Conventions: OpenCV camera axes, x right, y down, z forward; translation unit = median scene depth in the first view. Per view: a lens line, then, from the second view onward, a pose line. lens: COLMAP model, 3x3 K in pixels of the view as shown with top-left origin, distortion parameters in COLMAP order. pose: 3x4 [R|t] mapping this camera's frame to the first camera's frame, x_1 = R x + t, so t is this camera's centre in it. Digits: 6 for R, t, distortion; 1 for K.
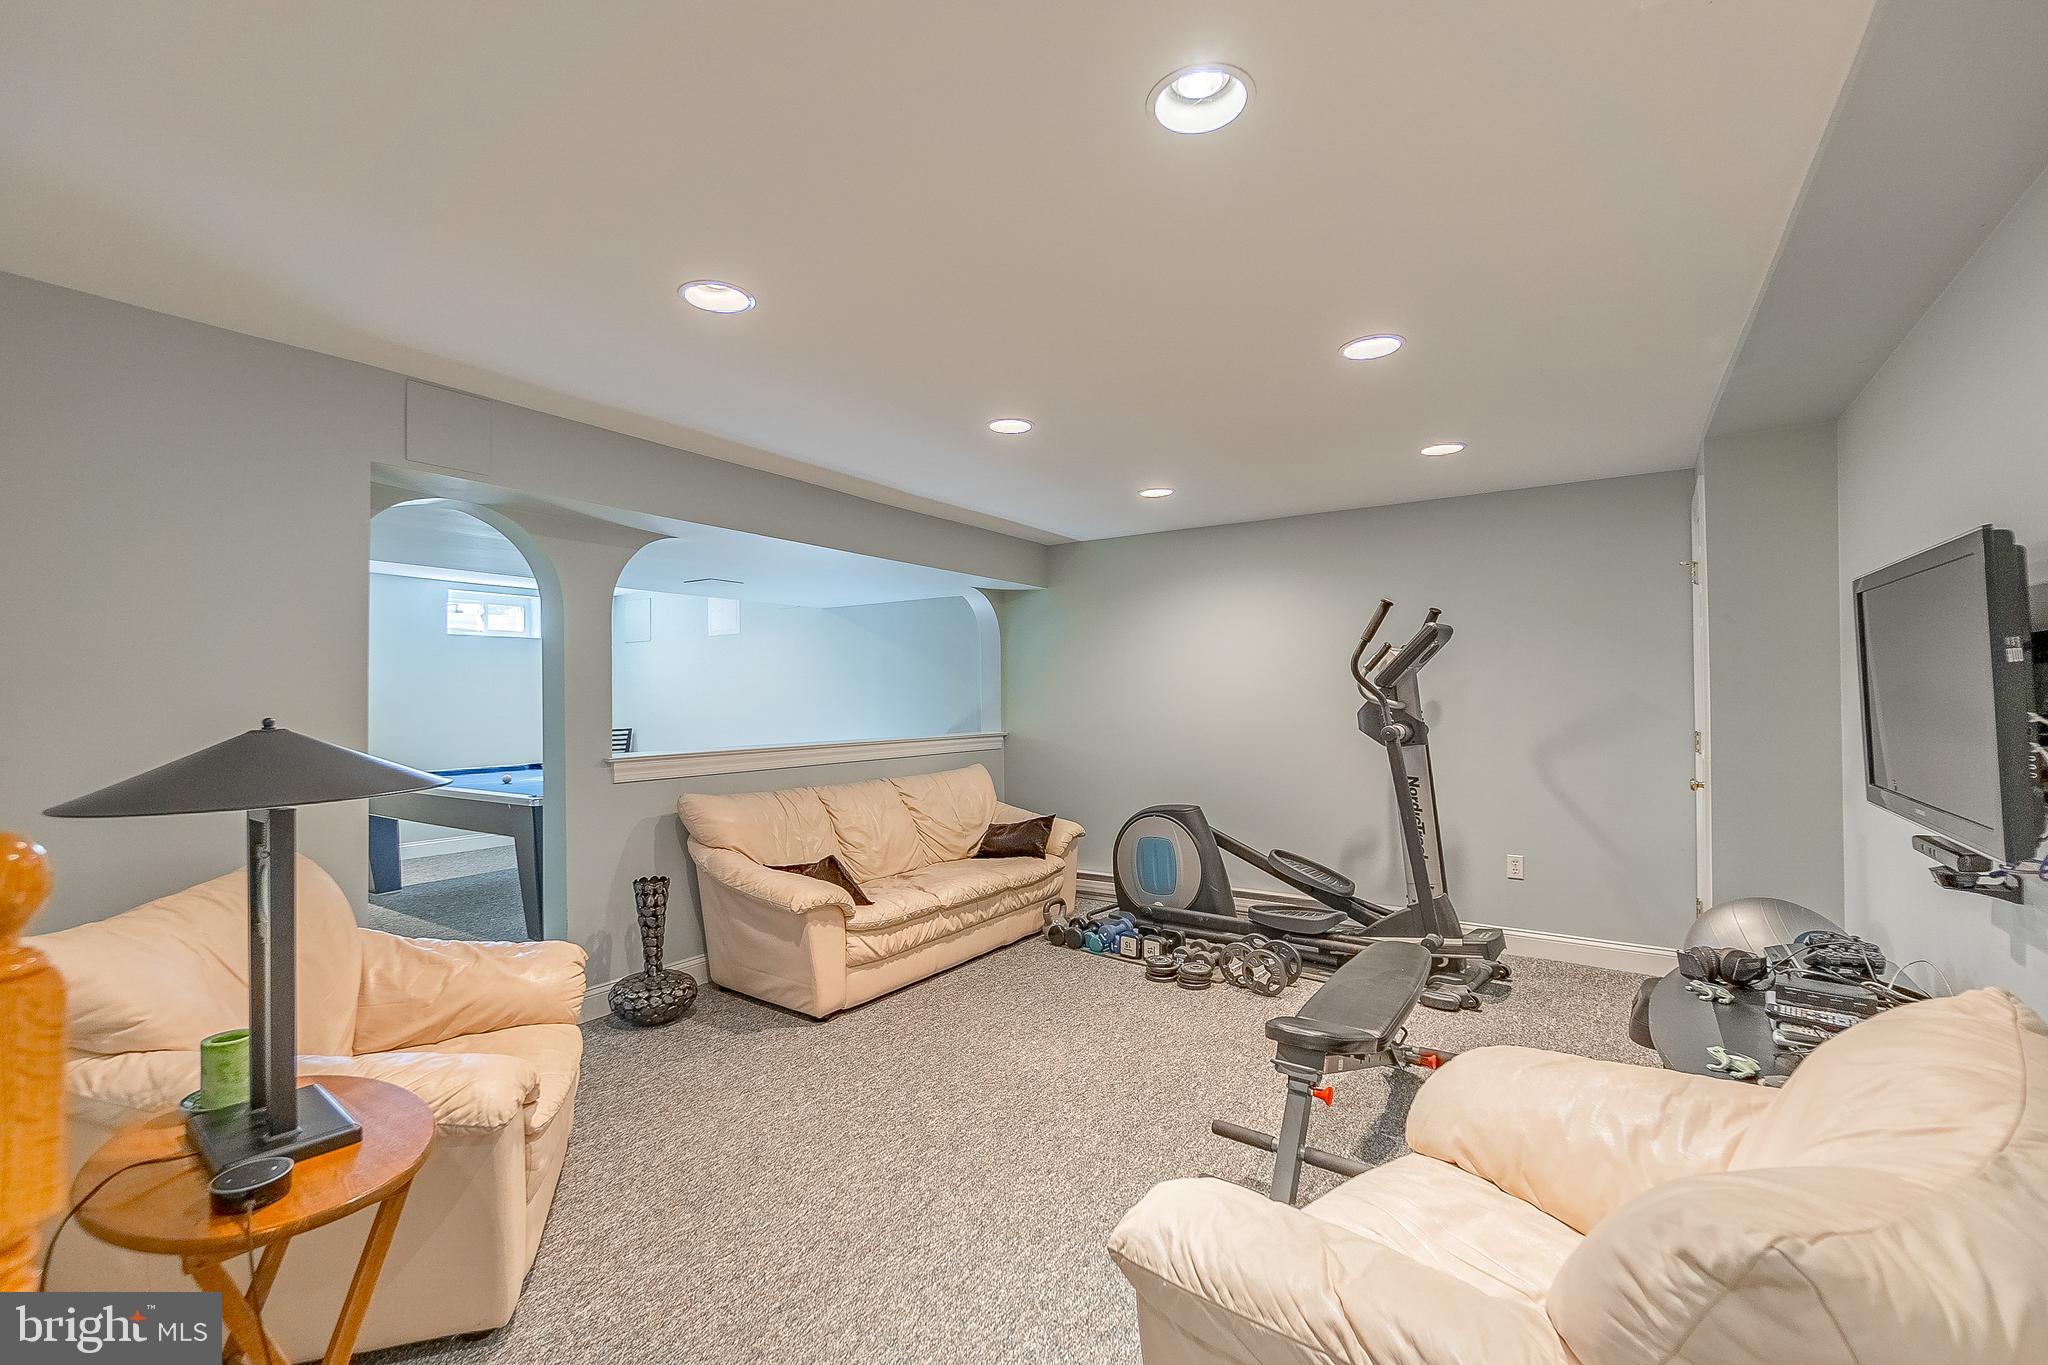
lens RADIAL K [[896.9, 0, 1018.5], [0, 896.9, 682.5], [0, 0, 1]] dist [-0.008722, 0.004439]
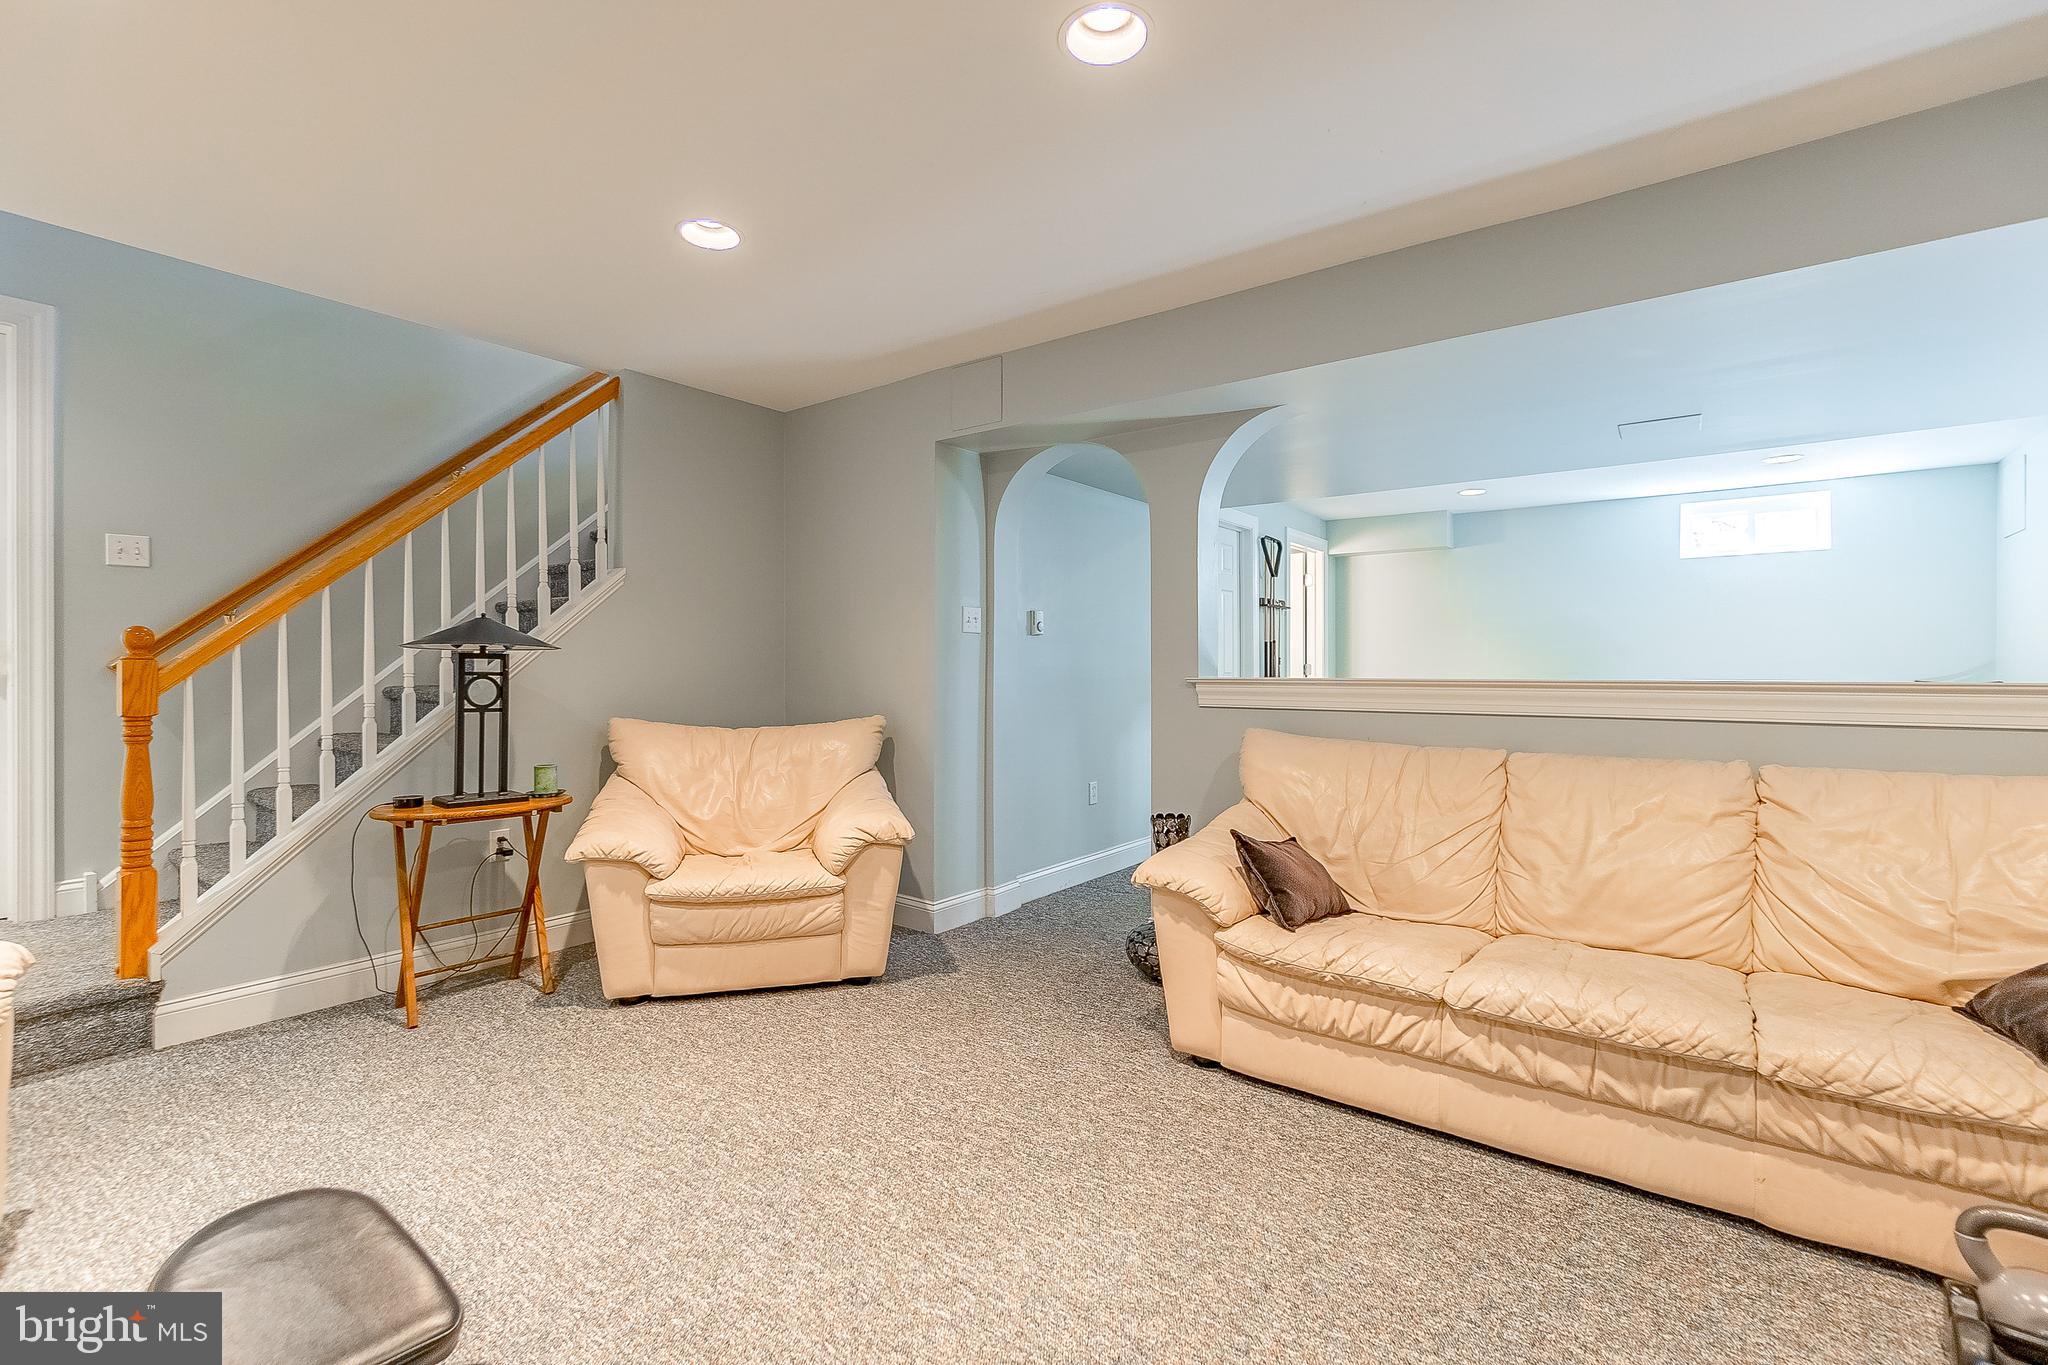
lens RADIAL K [[896.9, 0, 1012.2], [0, 896.9, 669.8], [0, 0, 1]] dist [-0.008722, 0.004439]
pose [[-0.058760, 0.008592, -0.998235, 0.390381], [0.015278, 0.999854, 0.007707, 0.056274], [0.998155, -0.014798, -0.058883, 0.743341]]
